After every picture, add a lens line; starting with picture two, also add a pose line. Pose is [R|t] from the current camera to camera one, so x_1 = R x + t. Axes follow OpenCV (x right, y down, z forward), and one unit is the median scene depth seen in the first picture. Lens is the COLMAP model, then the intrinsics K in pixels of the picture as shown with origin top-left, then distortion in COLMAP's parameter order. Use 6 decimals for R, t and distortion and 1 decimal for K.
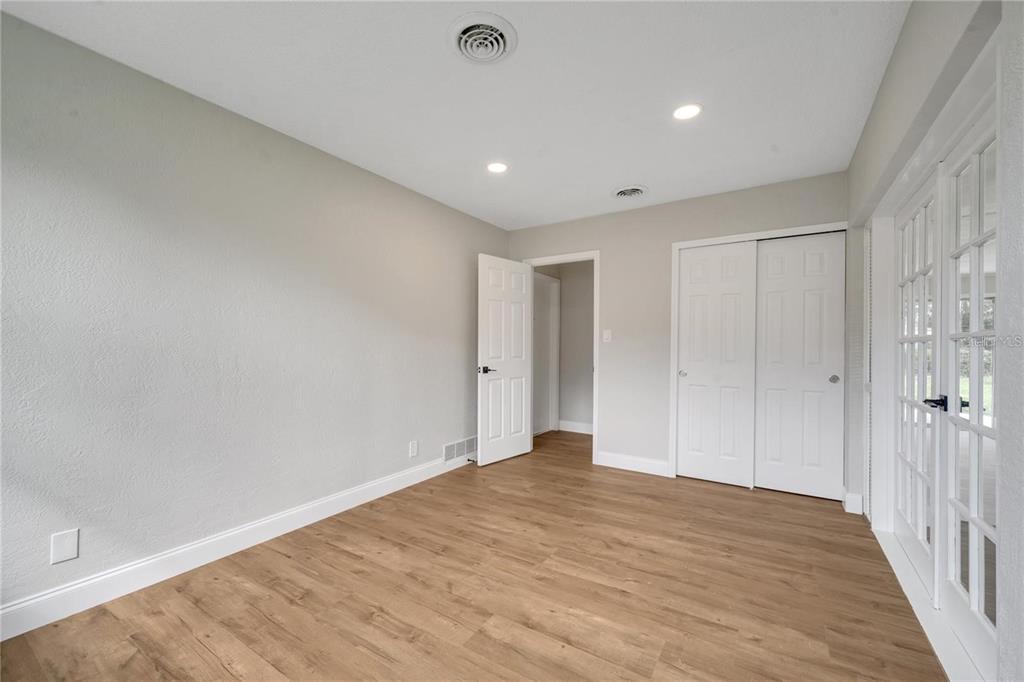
lens RADIAL K [[412.6, 0, 508.5], [0, 412.6, 346.0], [0, 0, 1]] dist [0.001652, -0.000233]
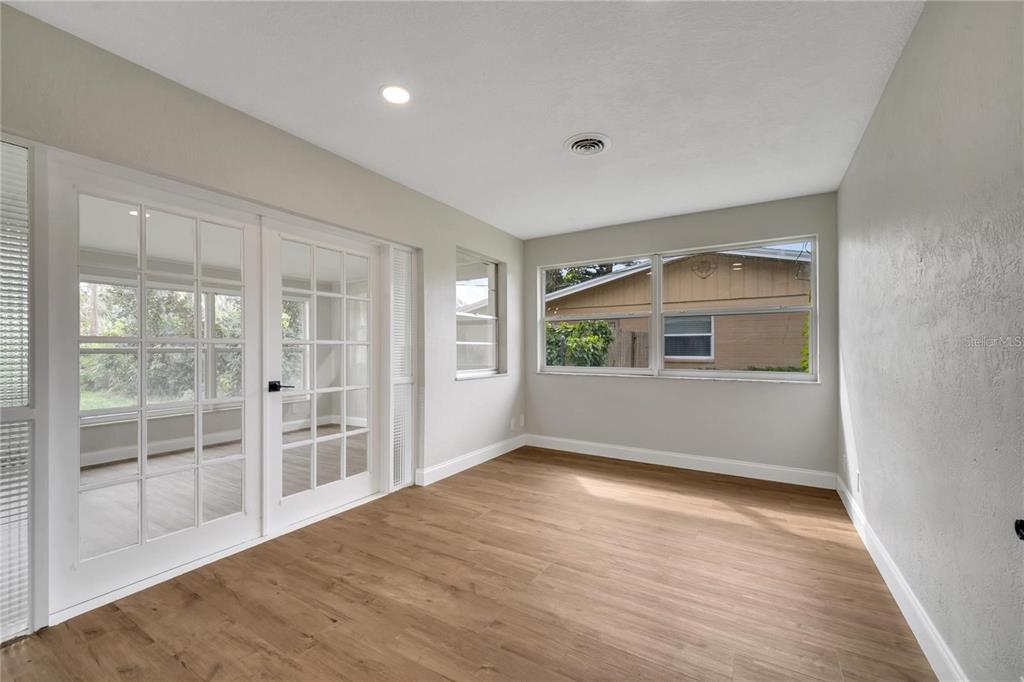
lens RADIAL K [[412.6, 0, 508.5], [0, 412.6, 346.0], [0, 0, 1]] dist [0.001652, -0.000233]
pose [[-0.999606, -0.005260, -0.027555, 0.208918], [-0.005128, 0.999975, -0.004867, -0.001861], [0.027579, -0.004723, -0.999608, 1.986179]]
